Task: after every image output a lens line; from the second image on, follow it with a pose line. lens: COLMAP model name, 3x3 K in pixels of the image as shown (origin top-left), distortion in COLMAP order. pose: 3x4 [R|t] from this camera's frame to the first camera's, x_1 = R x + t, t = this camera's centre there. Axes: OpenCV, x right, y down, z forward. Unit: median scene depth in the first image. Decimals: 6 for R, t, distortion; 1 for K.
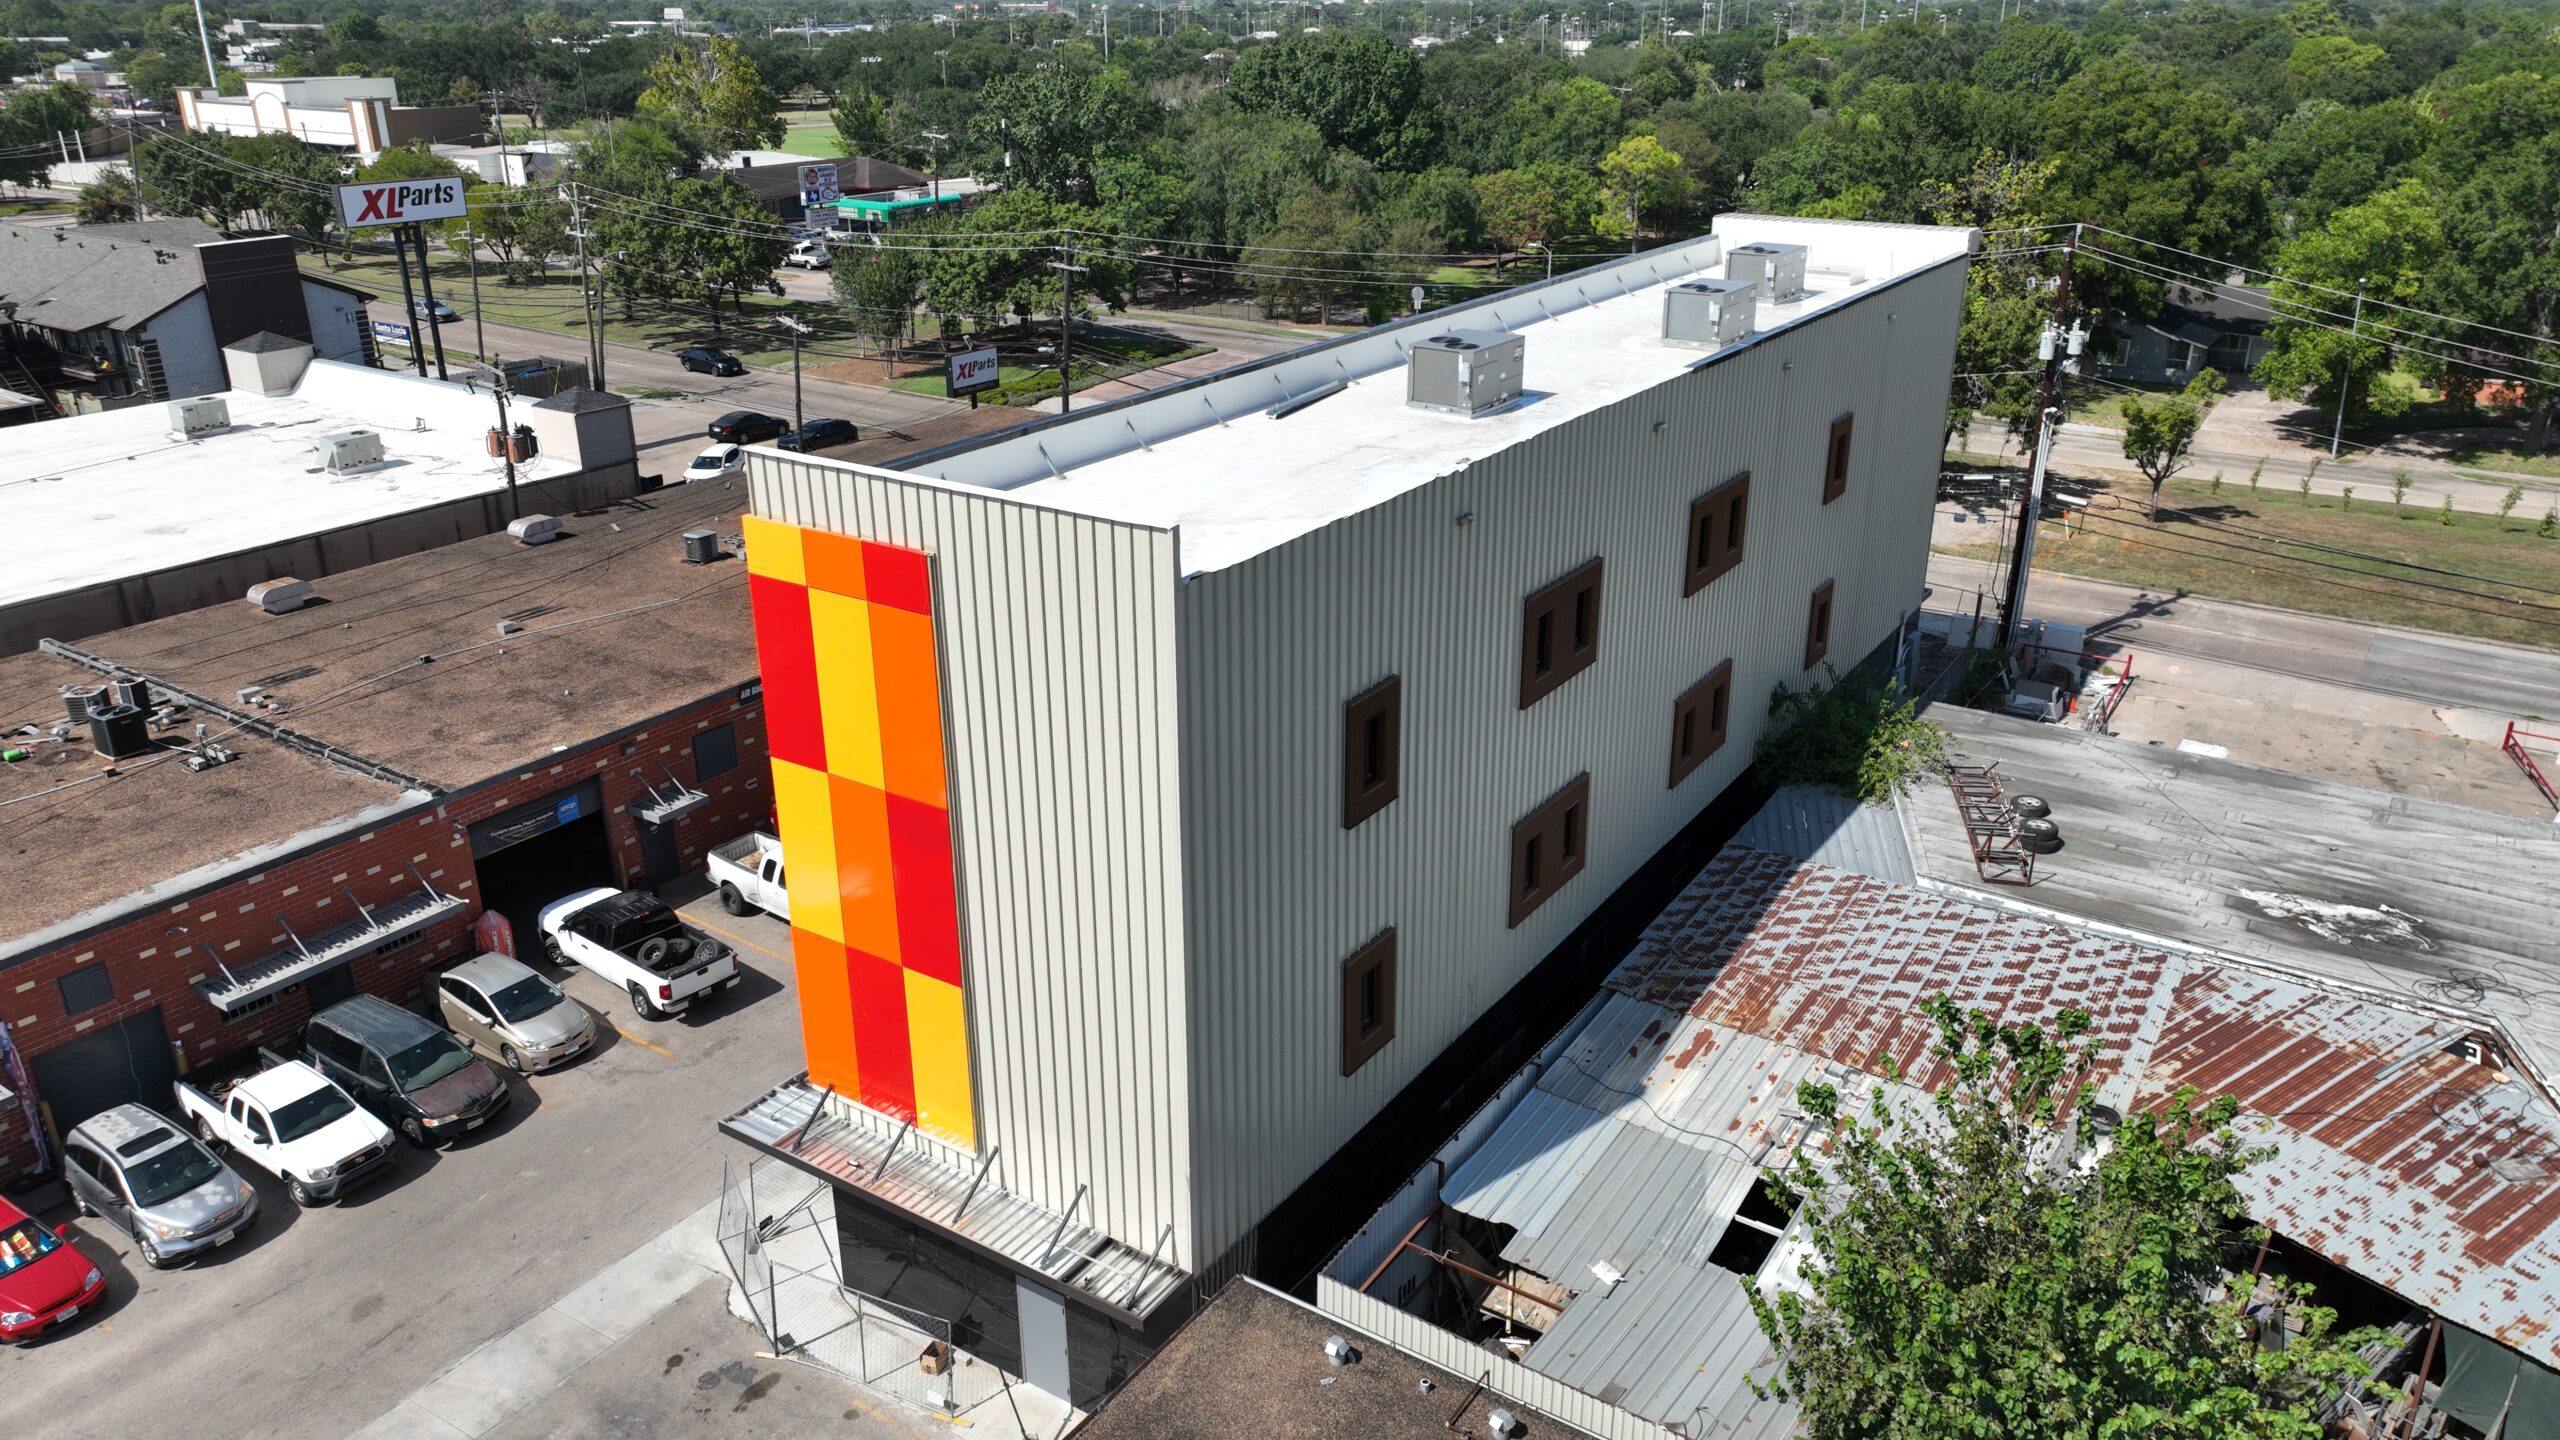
lens RADIAL K [[1803.8, 0, 1276.0], [0, 1803.8, 726.4], [0, 0, 1]] dist [-0.005739, 0.015313]
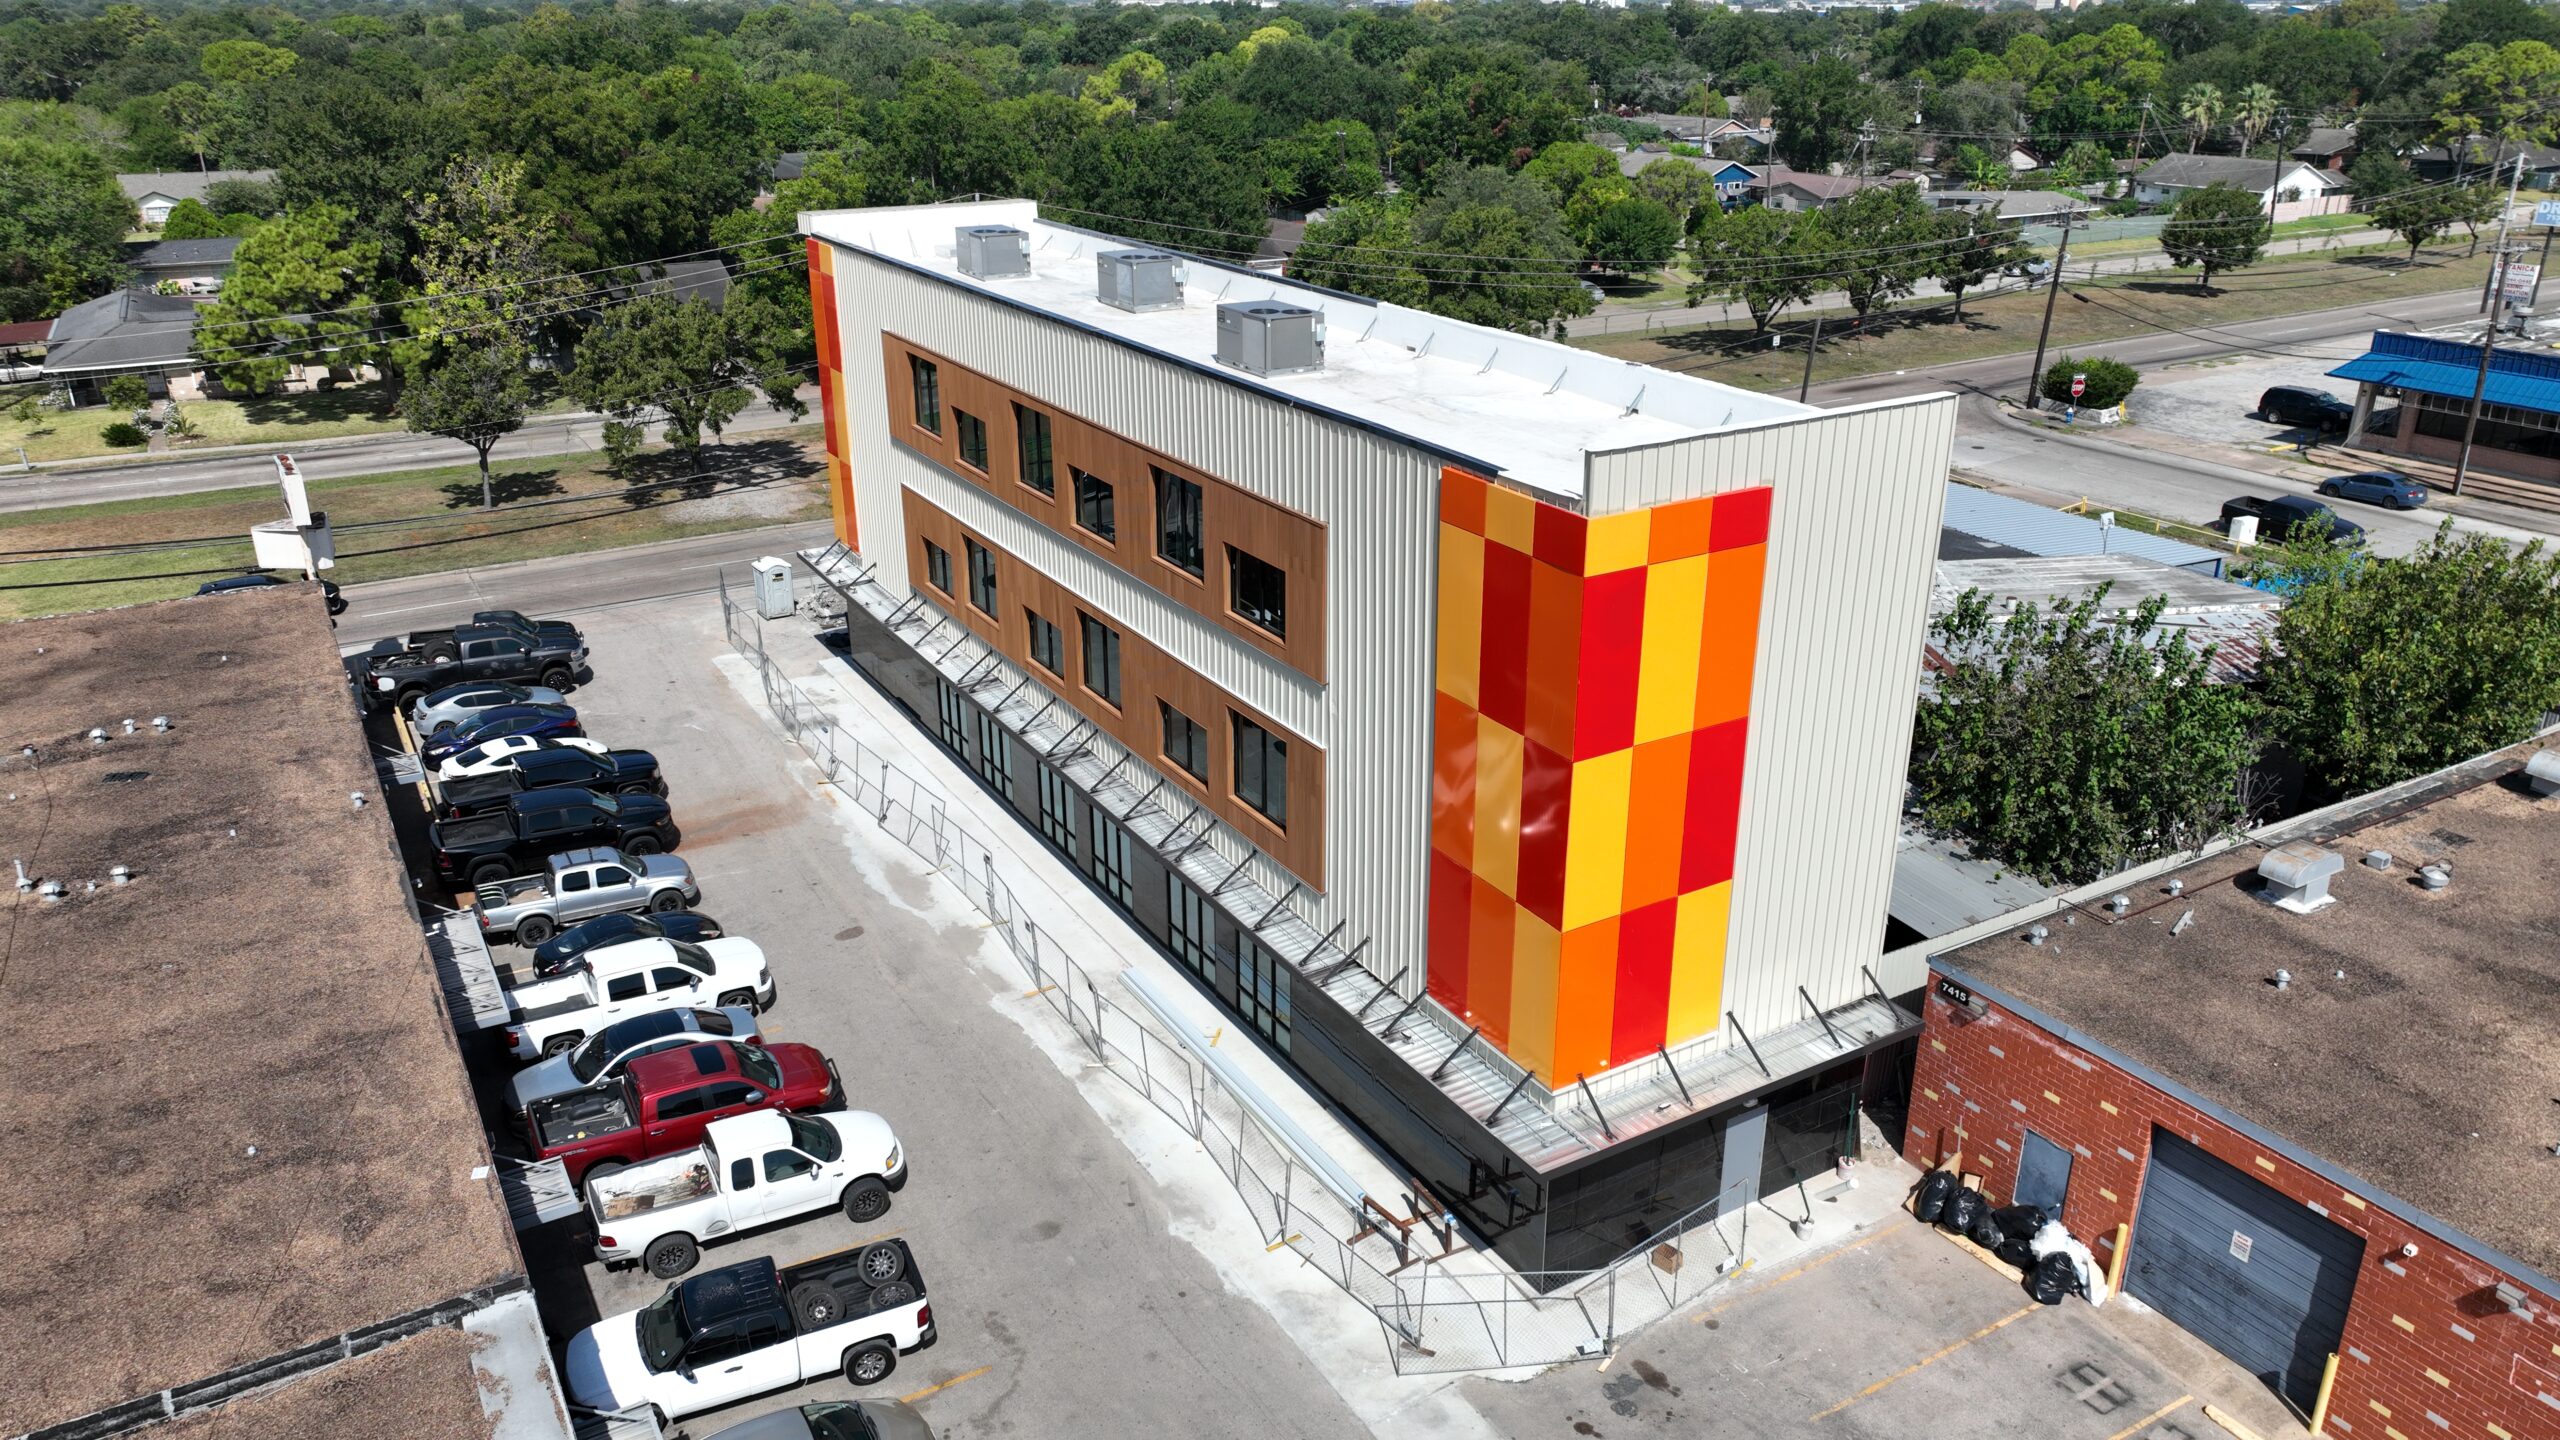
lens RADIAL K [[1803.8, 0, 1280.4], [0, 1803.8, 700.6], [0, 0, 1]] dist [-0.005739, 0.015313]
pose [[0.433703, -0.323354, 0.841037, -1.191740], [0.342562, 0.922476, 0.178013, -0.250653], [-0.833398, 0.210903, 0.510850, 0.624765]]
